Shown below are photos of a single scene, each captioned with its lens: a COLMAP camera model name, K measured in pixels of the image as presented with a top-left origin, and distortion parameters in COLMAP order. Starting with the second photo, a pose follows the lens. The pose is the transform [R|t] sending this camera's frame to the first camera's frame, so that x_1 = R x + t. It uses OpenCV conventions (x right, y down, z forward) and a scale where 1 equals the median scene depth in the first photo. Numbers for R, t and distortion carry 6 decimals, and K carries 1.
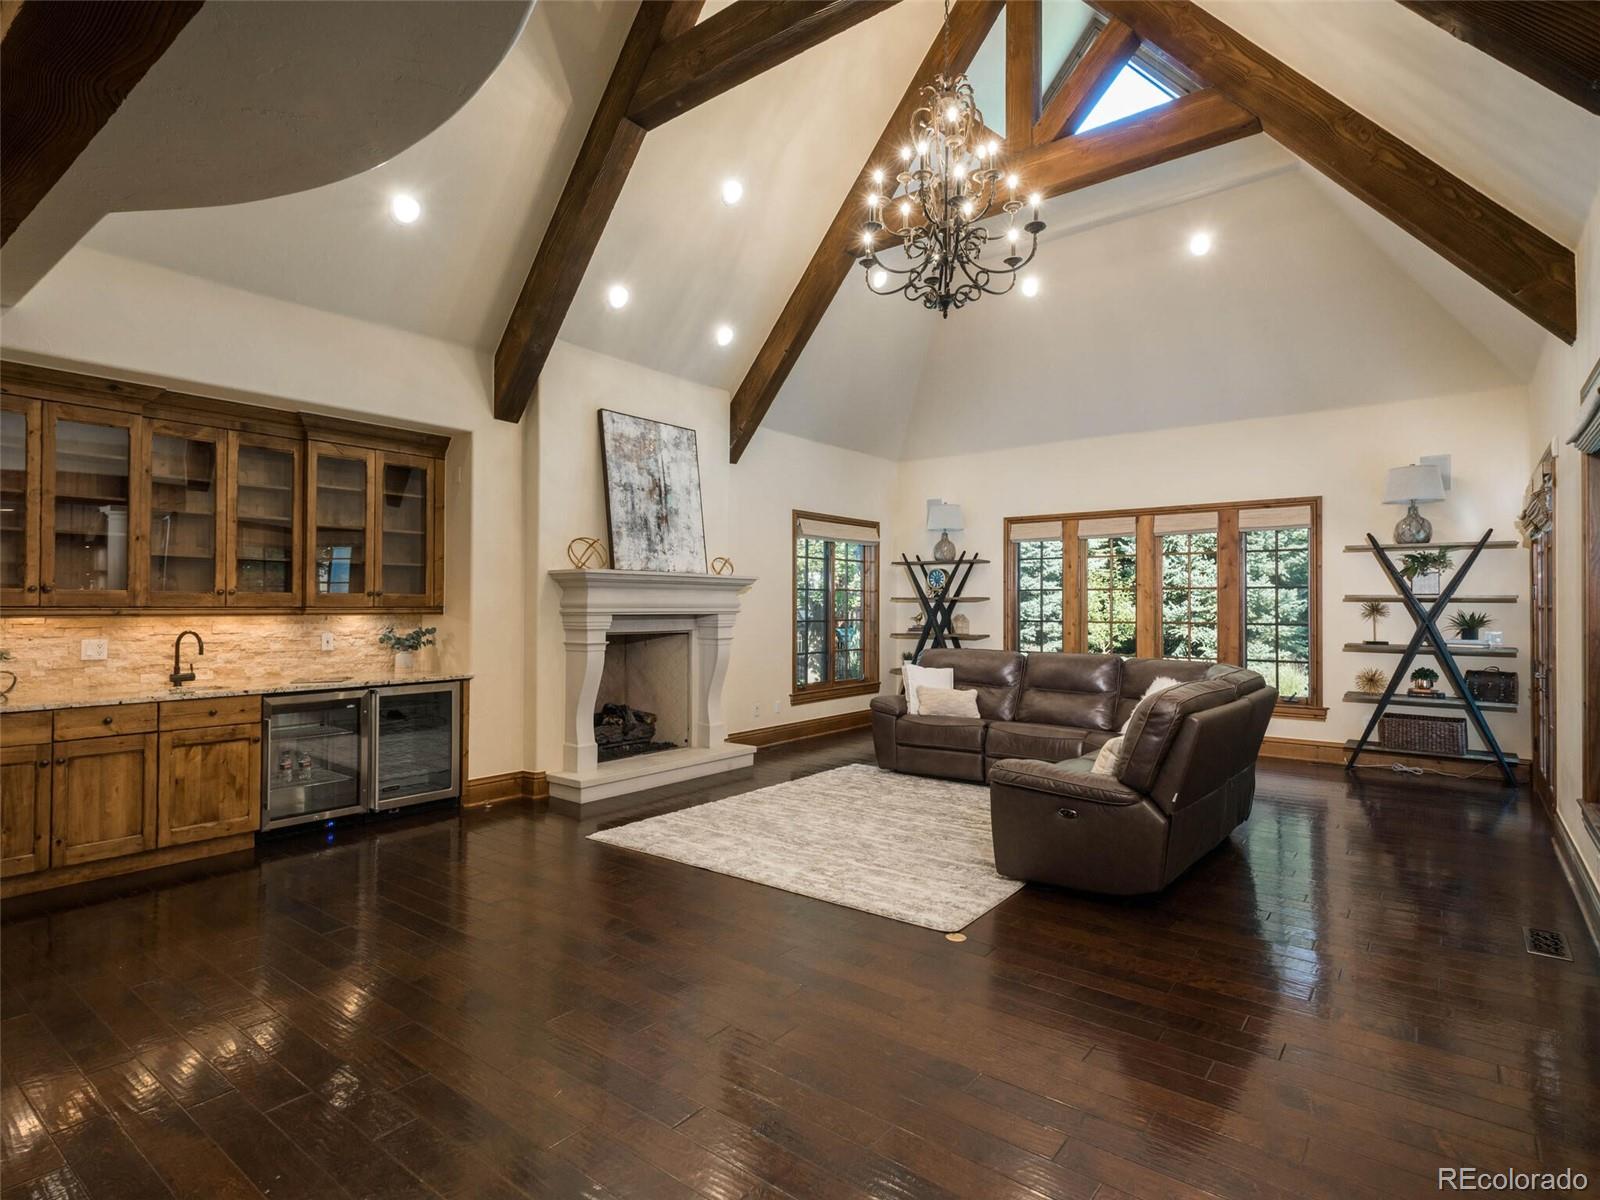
lens RADIAL K [[836.2, 0, 795.0], [0, 836.2, 599.9], [0, 0, 1]] dist [0.014839, -0.001778]
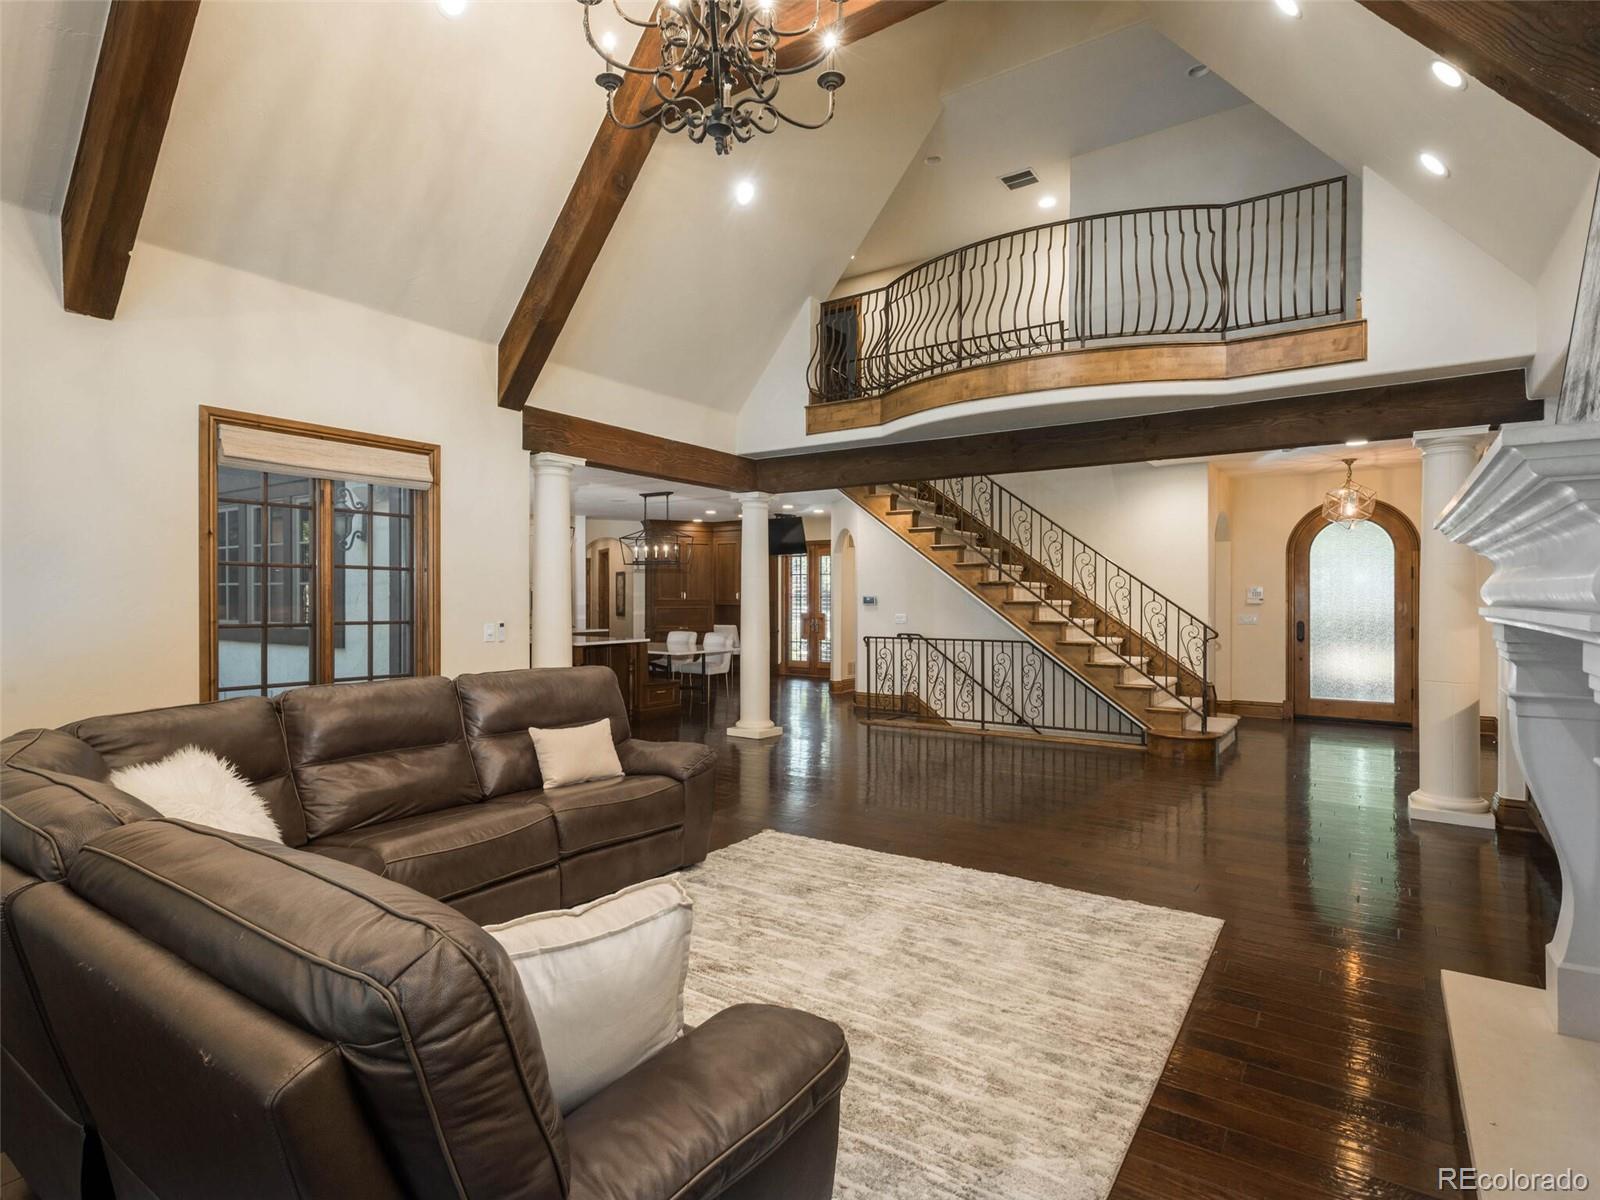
lens RADIAL K [[836.2, 0, 790.2], [0, 836.2, 606.8], [0, 0, 1]] dist [0.014839, -0.001778]
pose [[-0.998312, -0.004237, -0.057932, 0.146898], [-0.004385, 0.999987, 0.002419, 0.011664], [0.057921, 0.002669, -0.998318, 1.481000]]
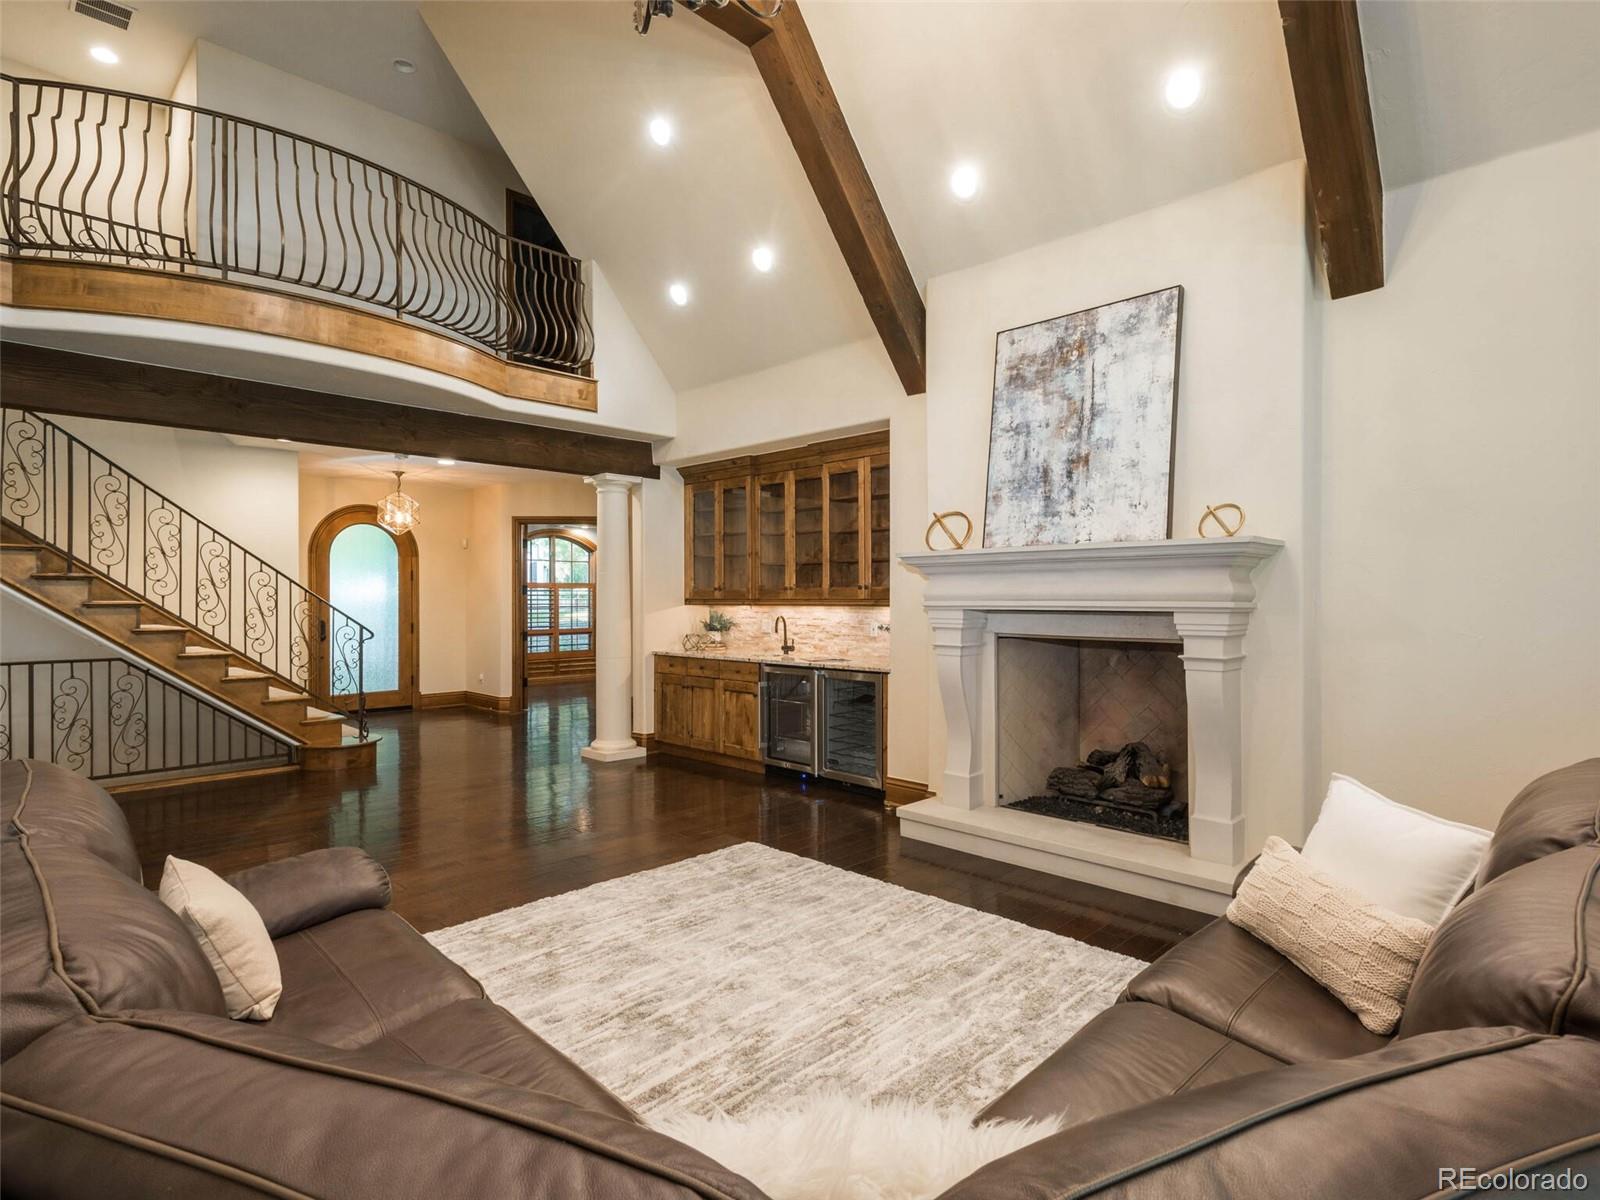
lens RADIAL K [[836.2, 0, 788.5], [0, 836.2, 601.6], [0, 0, 1]] dist [0.014839, -0.001778]
pose [[-0.124074, 0.001943, -0.992271, 0.597691], [0.009318, 0.999956, 0.000793, 0.009326], [0.992229, -0.009148, -0.124087, 1.015522]]
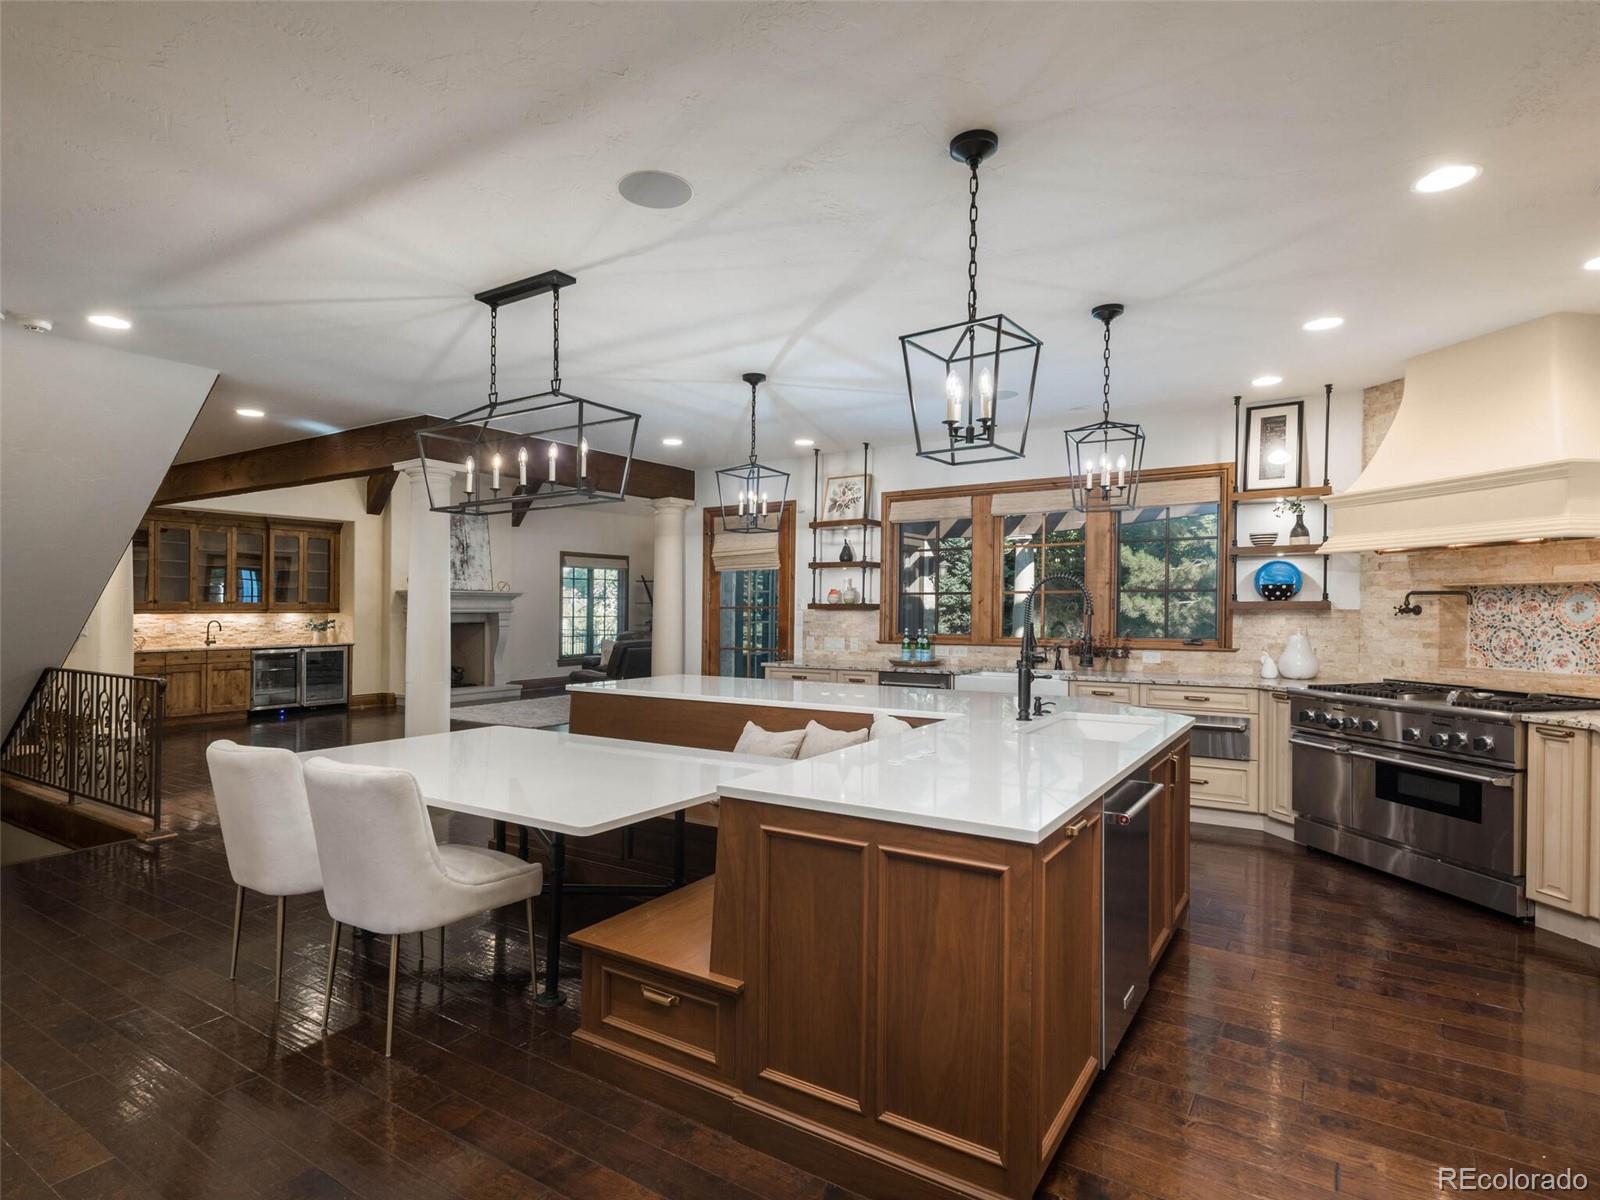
lens RADIAL K [[836.2, 0, 805.7], [0, 836.2, 598.8], [0, 0, 1]] dist [0.014839, -0.001778]
pose [[0.995850, -0.000030, 0.091005, 0.508516], [0.000288, 0.999996, -0.002823, -0.010009], [-0.091004, 0.002837, 0.995846, -1.100630]]
